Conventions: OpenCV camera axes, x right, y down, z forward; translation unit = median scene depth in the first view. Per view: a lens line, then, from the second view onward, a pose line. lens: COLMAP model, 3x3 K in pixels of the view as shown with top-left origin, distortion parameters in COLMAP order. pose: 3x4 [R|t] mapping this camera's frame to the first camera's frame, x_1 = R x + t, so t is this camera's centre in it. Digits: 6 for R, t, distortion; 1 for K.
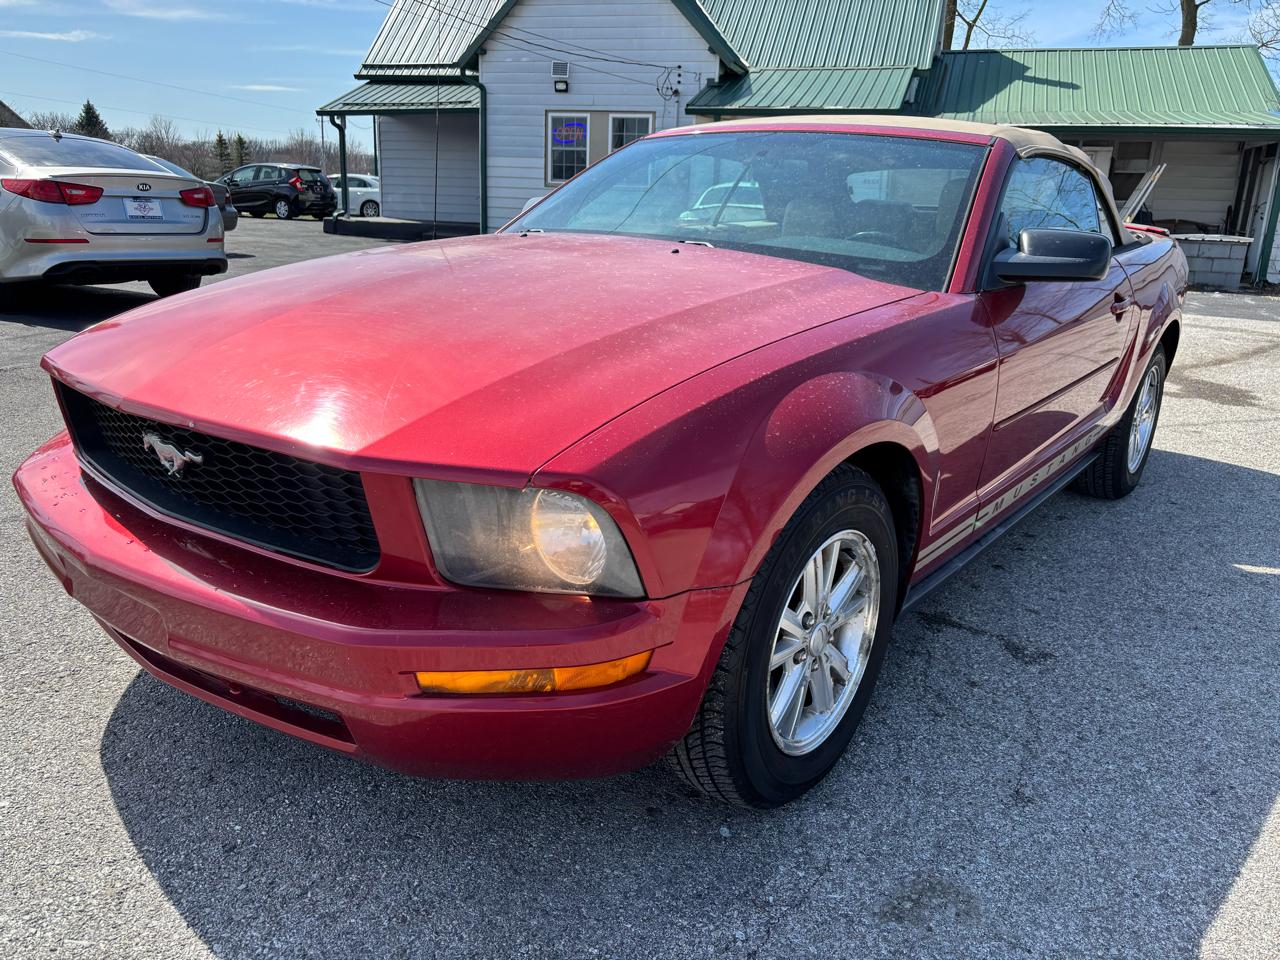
lens RADIAL K [[974.6, 0, 647.5], [0, 974.6, 479.4], [0, 0, 1]] dist [0.054150, -0.064397]
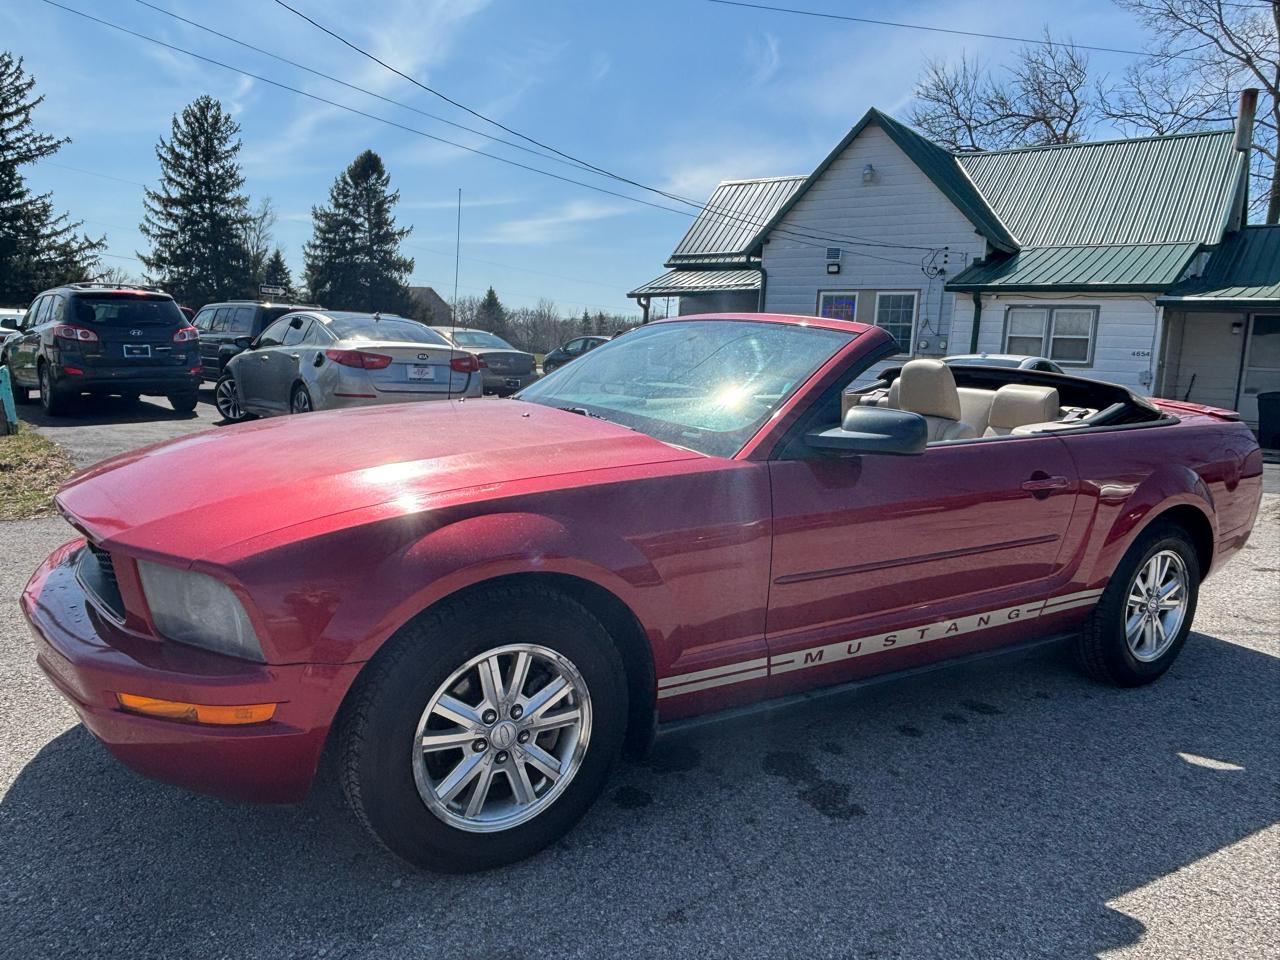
lens RADIAL K [[935.8, 0, 635.5], [0, 935.8, 477.5], [0, 0, 1]] dist [0.049197, -0.084351]
pose [[0.938565, 0.053687, -0.340901, 0.514053], [-0.107387, 0.984218, -0.140656, -0.000782], [0.327969, 0.168623, 0.929517, -0.047814]]
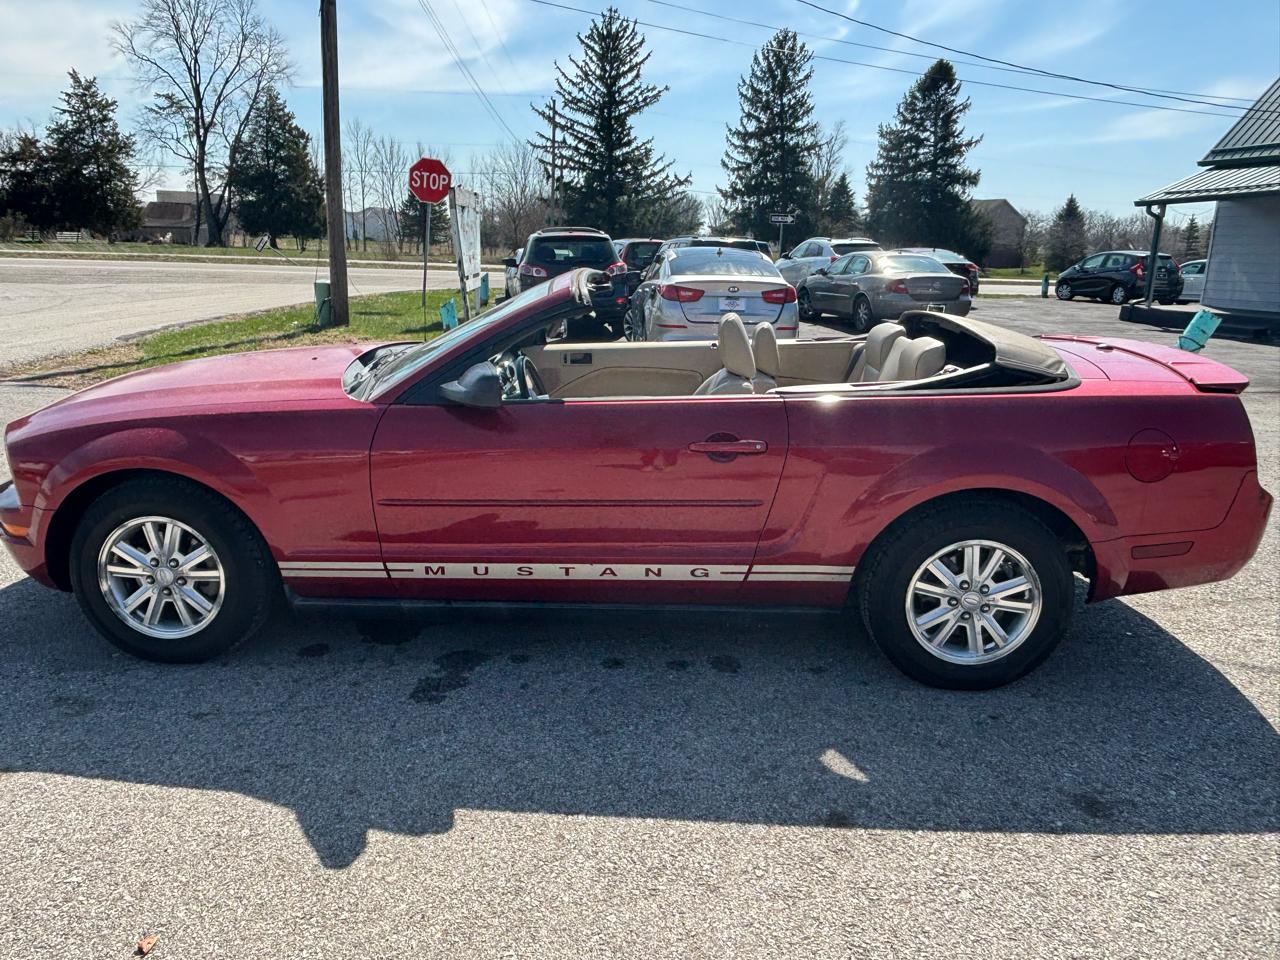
lens RADIAL K [[935.8, 0, 635.5], [0, 935.8, 477.5], [0, 0, 1]] dist [0.049197, -0.084351]
pose [[0.571050, 0.170229, -0.803072, 1.478993], [-0.224805, 0.973296, 0.046457, -0.209007], [0.789534, 0.154005, 0.594069, 0.461562]]
